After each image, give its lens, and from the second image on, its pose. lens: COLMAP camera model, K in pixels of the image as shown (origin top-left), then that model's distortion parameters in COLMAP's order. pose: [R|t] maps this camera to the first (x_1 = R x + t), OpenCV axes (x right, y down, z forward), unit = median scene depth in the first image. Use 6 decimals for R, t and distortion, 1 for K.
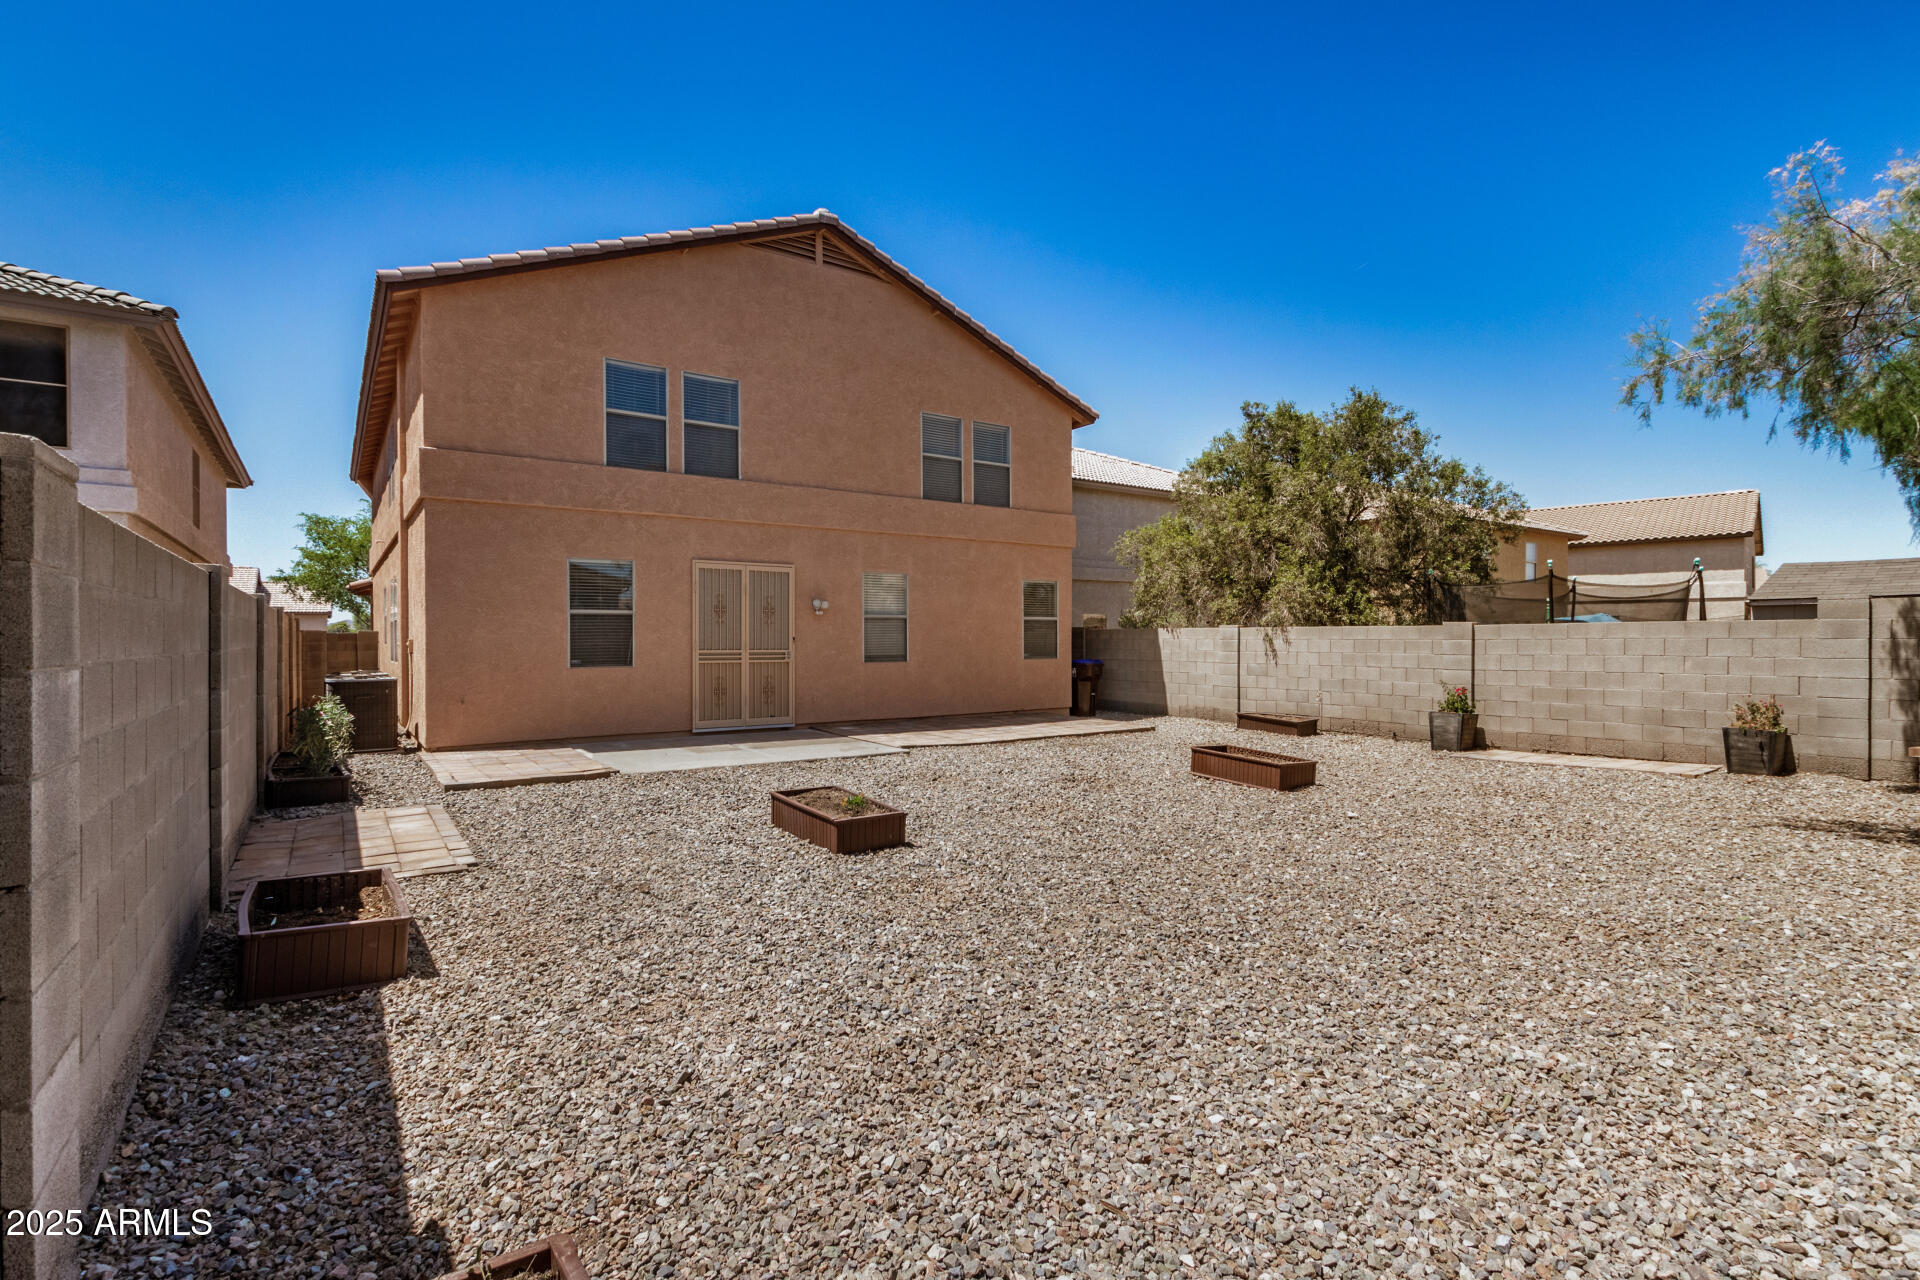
lens RADIAL K [[916.0, 0, 960.7], [0, 916.0, 633.5], [0, 0, 1]] dist [-0.000693, -0.000294]
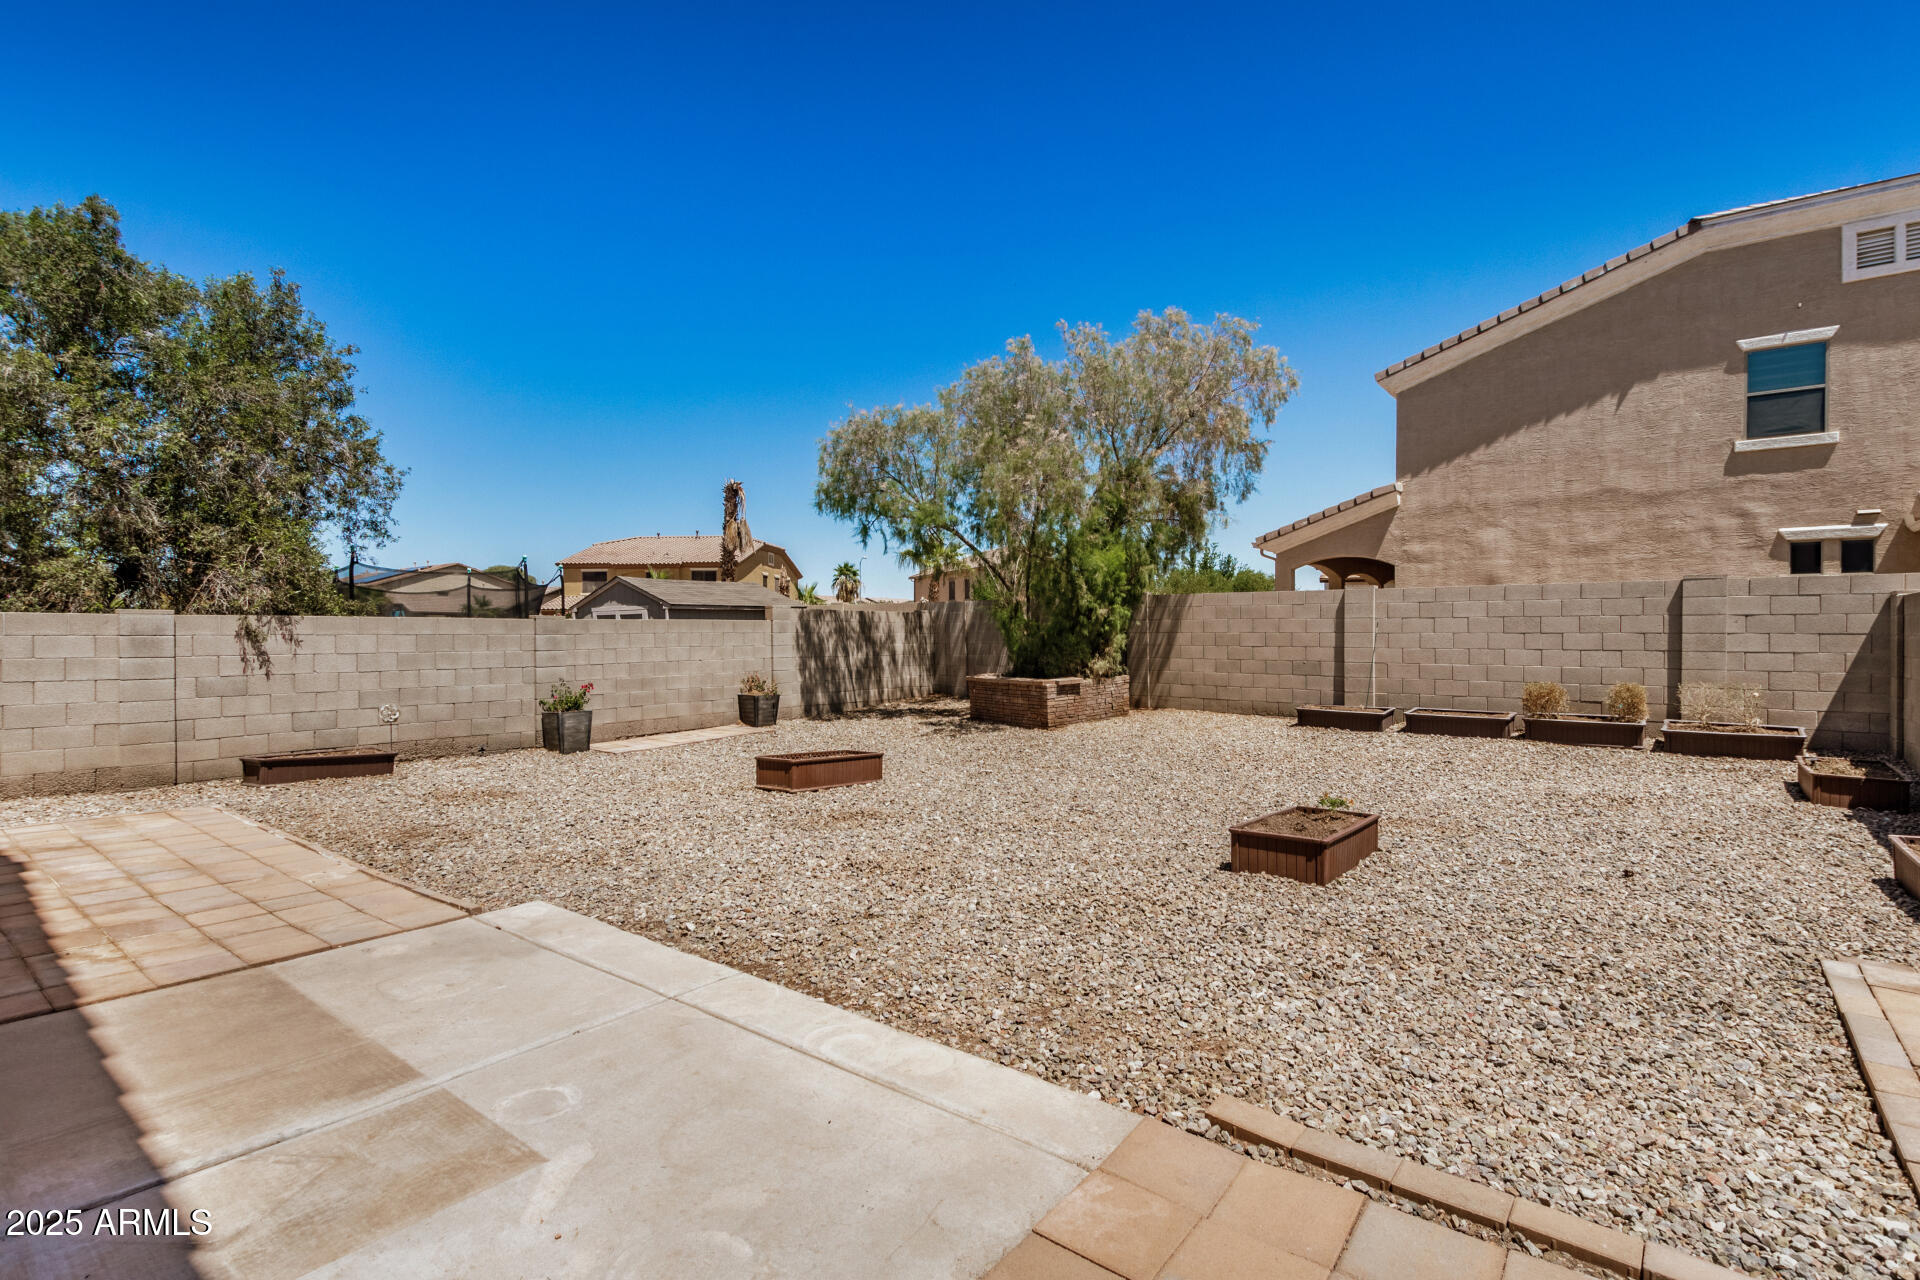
lens RADIAL K [[916.0, 0, 961.4], [0, 916.0, 639.1], [0, 0, 1]] dist [-0.000693, -0.000294]
pose [[-0.308035, -0.004286, 0.951365, -0.771274], [-0.001053, 0.999991, 0.004164, 0.011399], [-0.951374, 0.000281, -0.308037, 1.436590]]
